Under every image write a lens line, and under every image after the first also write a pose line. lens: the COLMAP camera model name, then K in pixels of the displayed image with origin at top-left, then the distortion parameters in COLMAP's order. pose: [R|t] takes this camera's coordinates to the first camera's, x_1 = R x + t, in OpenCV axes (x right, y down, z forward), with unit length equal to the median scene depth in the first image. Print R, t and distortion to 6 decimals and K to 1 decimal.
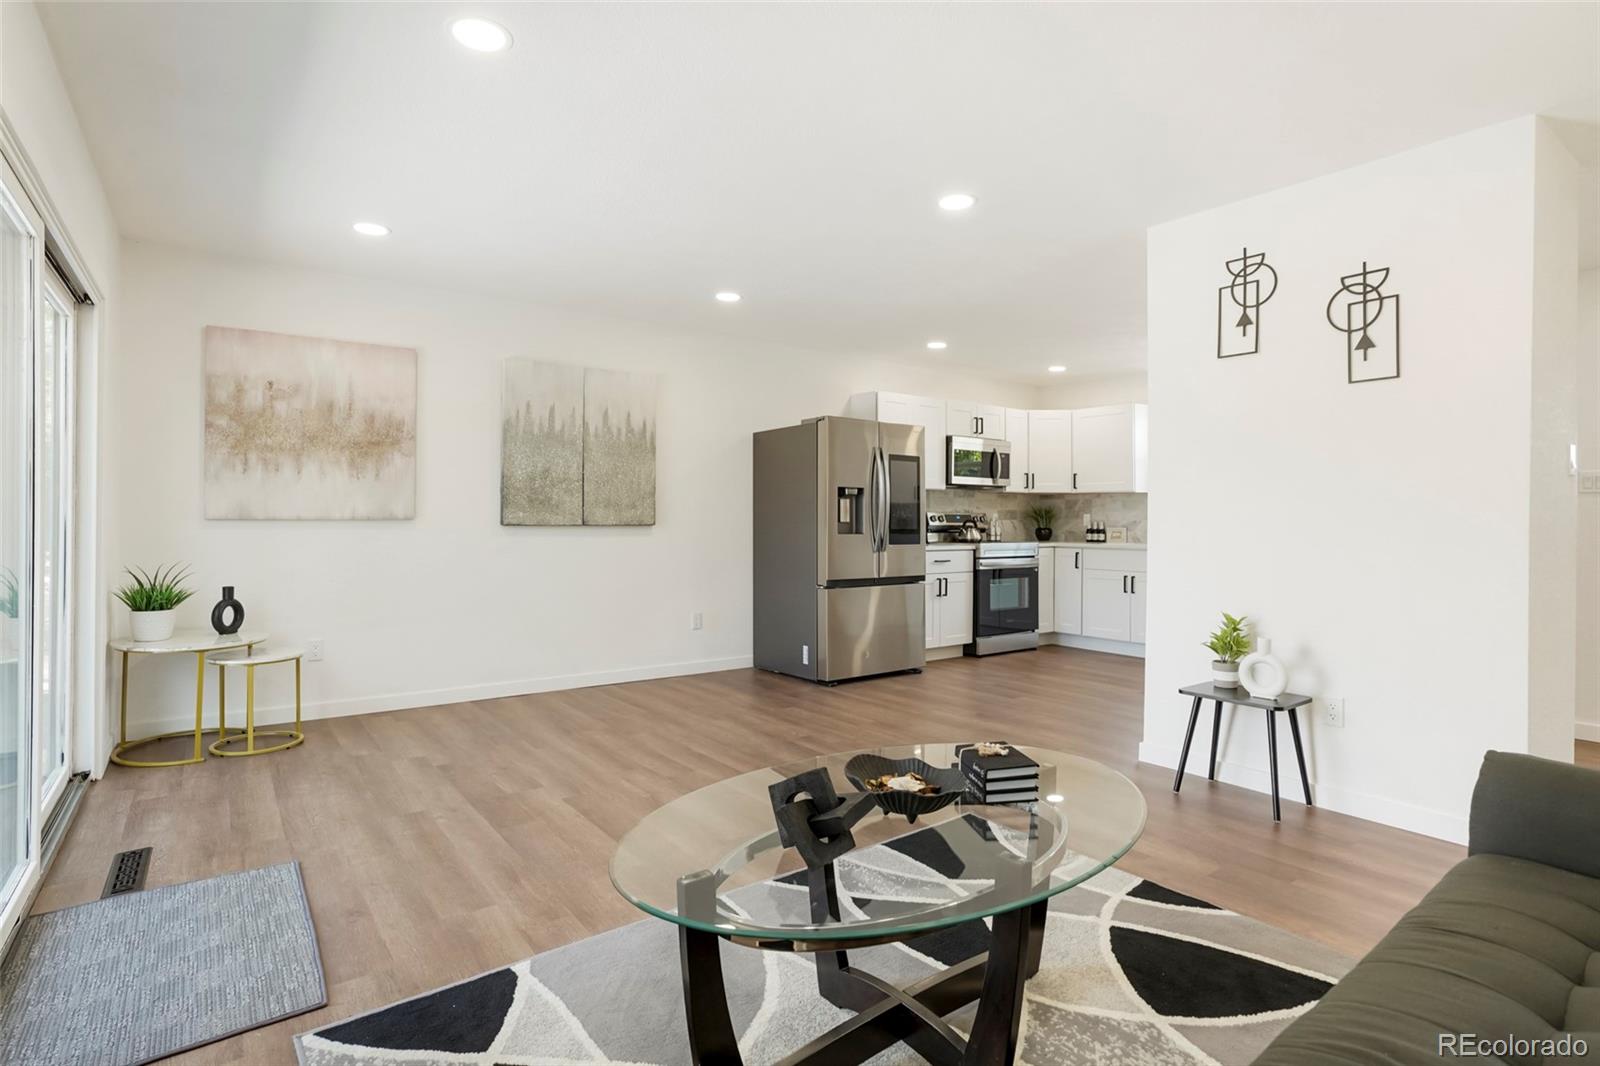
lens RADIAL K [[809.1, 0, 799.1], [0, 809.1, 526.2], [0, 0, 1]] dist [-0.031945, 0.012612]
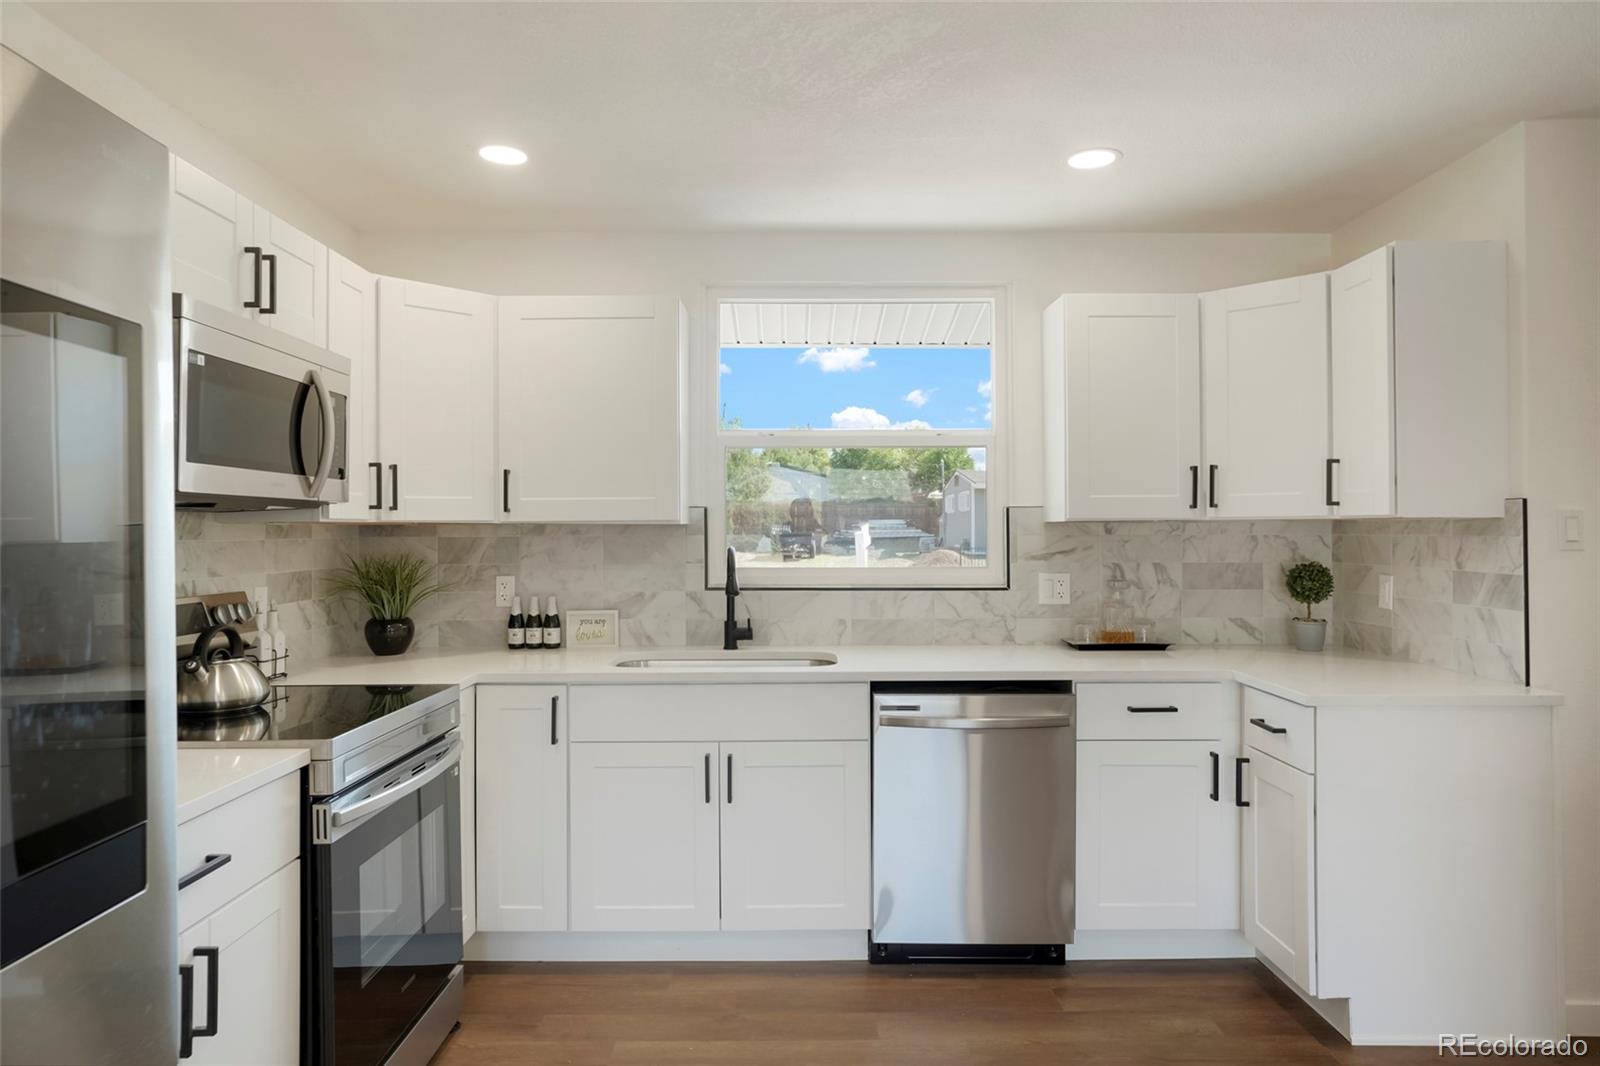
lens RADIAL K [[1009.2, 0, 799.3], [0, 1009.2, 519.3], [0, 0, 1]] dist [-0.018975, 0.002784]
pose [[0.592630, 0.004995, 0.805459, 0.059146], [0.010740, 0.999843, -0.014103, -0.038499], [-0.805403, 0.017008, 0.592484, 0.678673]]
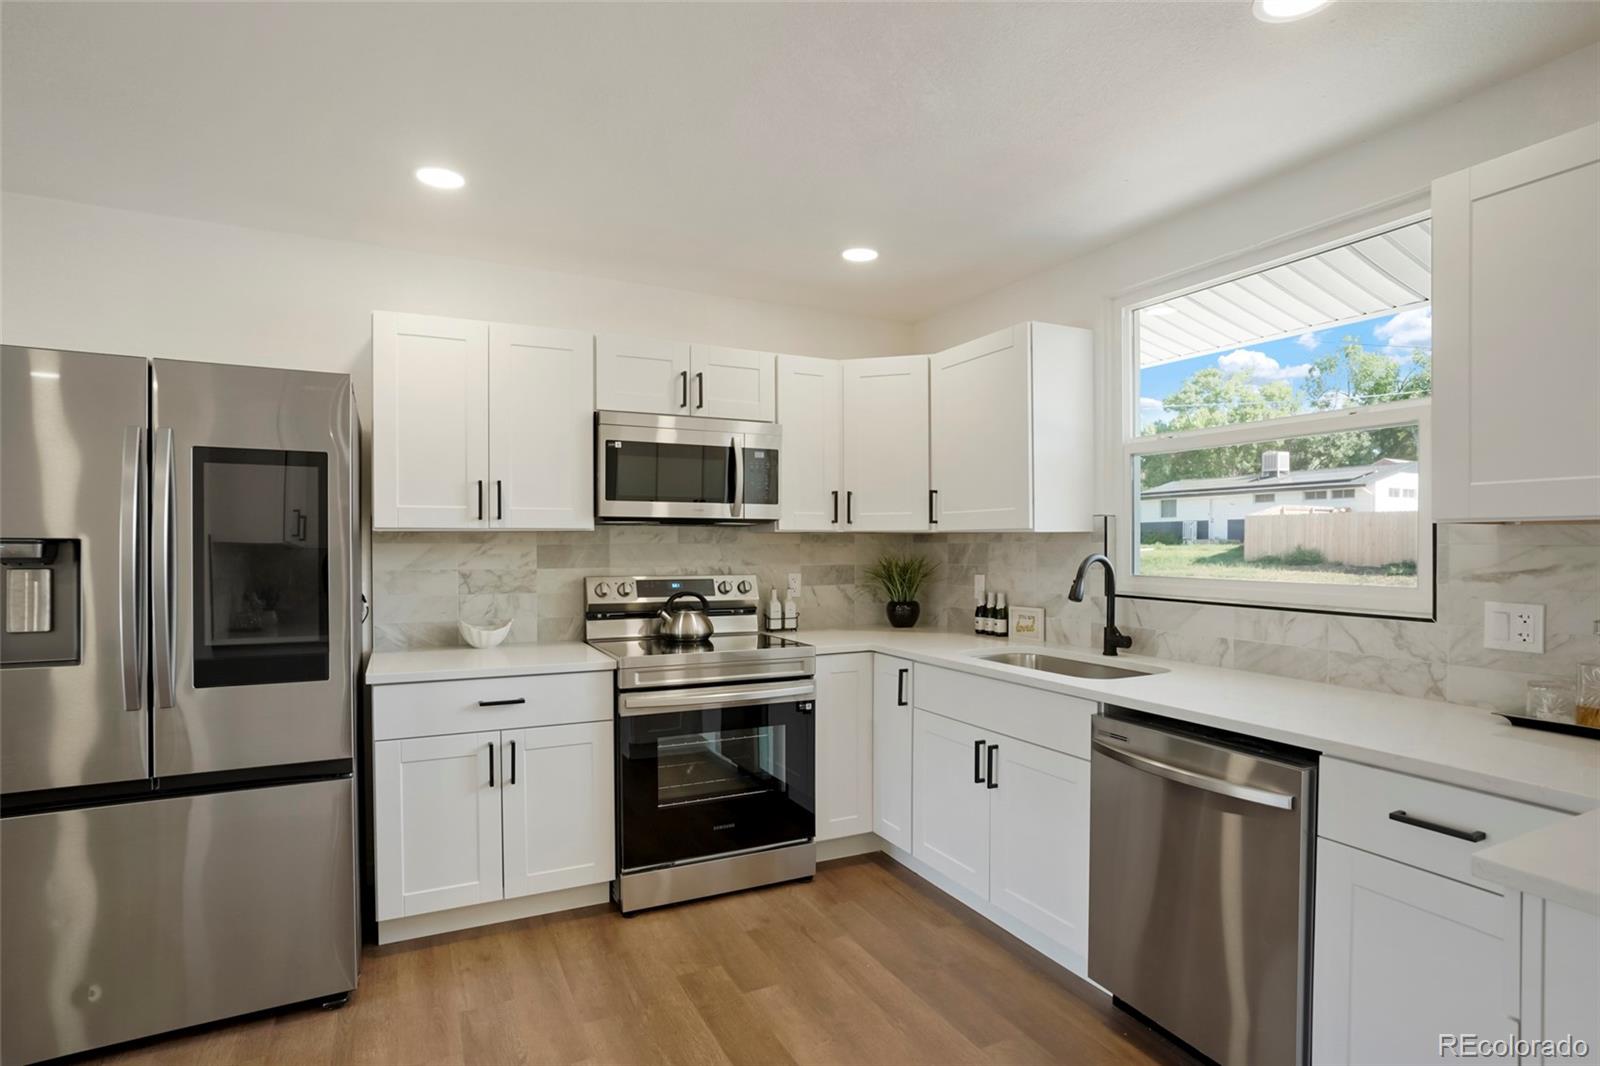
lens RADIAL K [[809.1, 0, 812.2], [0, 809.1, 556.3], [0, 0, 1]] dist [-0.031945, 0.012612]
pose [[0.986058, 0.001082, -0.166398, 0.382096], [0.000463, 0.999957, 0.009247, -0.034697], [0.166401, -0.009195, 0.986015, 0.573987]]
